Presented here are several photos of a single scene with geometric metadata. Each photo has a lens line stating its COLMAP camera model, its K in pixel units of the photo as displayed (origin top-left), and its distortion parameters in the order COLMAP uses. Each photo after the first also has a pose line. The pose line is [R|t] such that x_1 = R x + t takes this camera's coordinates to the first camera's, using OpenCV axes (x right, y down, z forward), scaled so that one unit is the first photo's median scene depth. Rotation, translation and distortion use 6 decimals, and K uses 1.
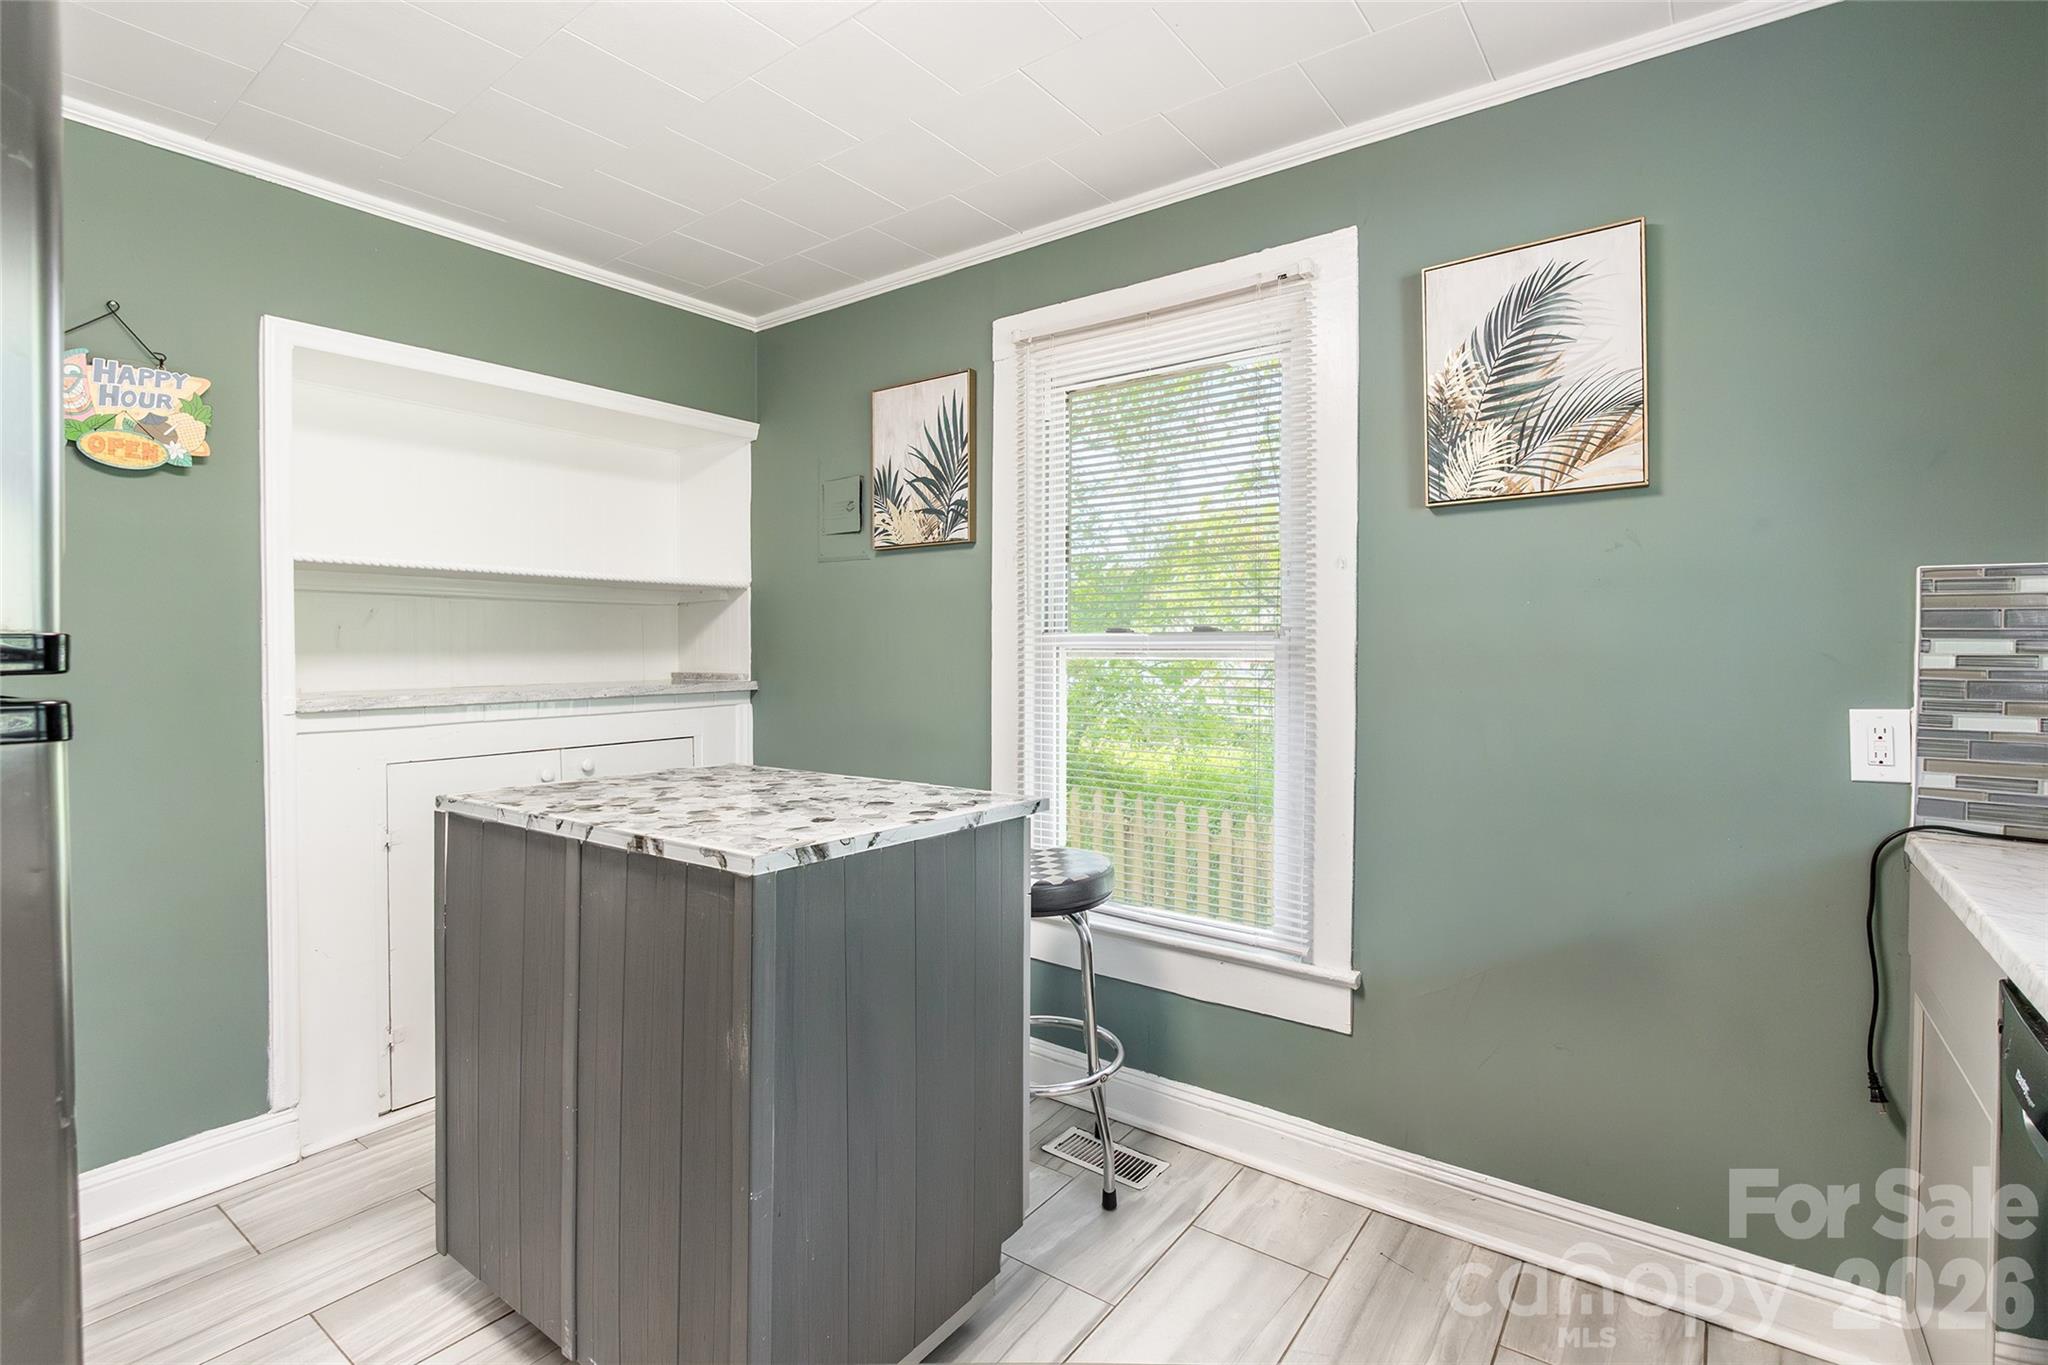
lens RADIAL K [[958.3, 0, 1032.5], [0, 958.3, 670.4], [0, 0, 1]] dist [-0.000574, 0.000060]
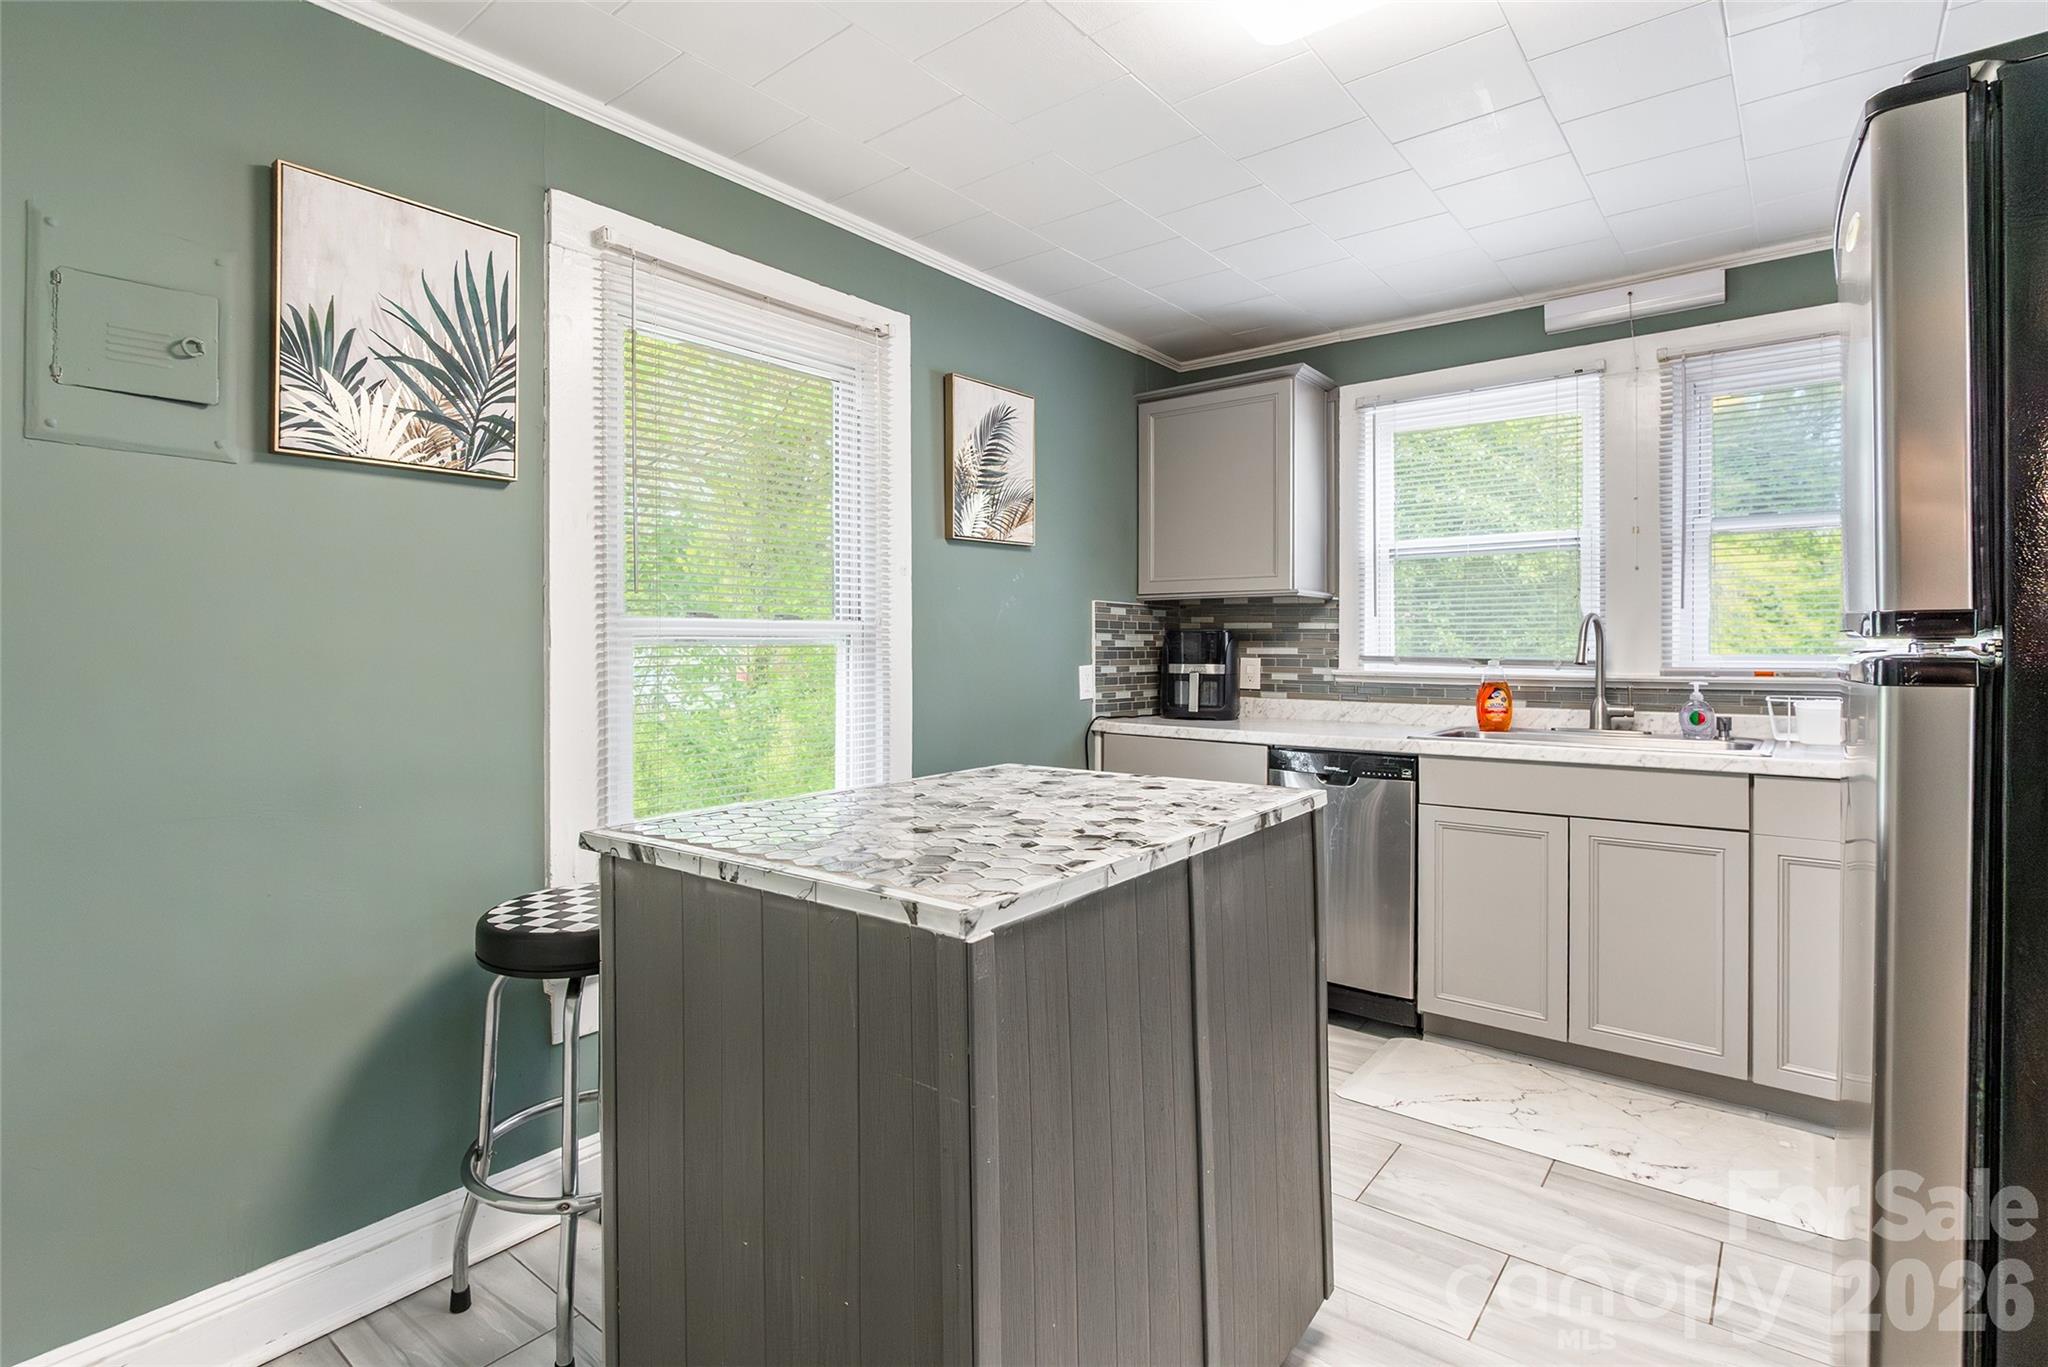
lens RADIAL K [[1009.6, 0, 922.1], [0, 1009.6, 649.5], [0, 0, 1]] dist [-0.002745, -0.000150]
pose [[0.082543, -0.007167, 0.996562, -1.116366], [0.022802, 0.999726, 0.005301, -0.012615], [-0.996327, 0.022286, 0.082684, 0.933697]]
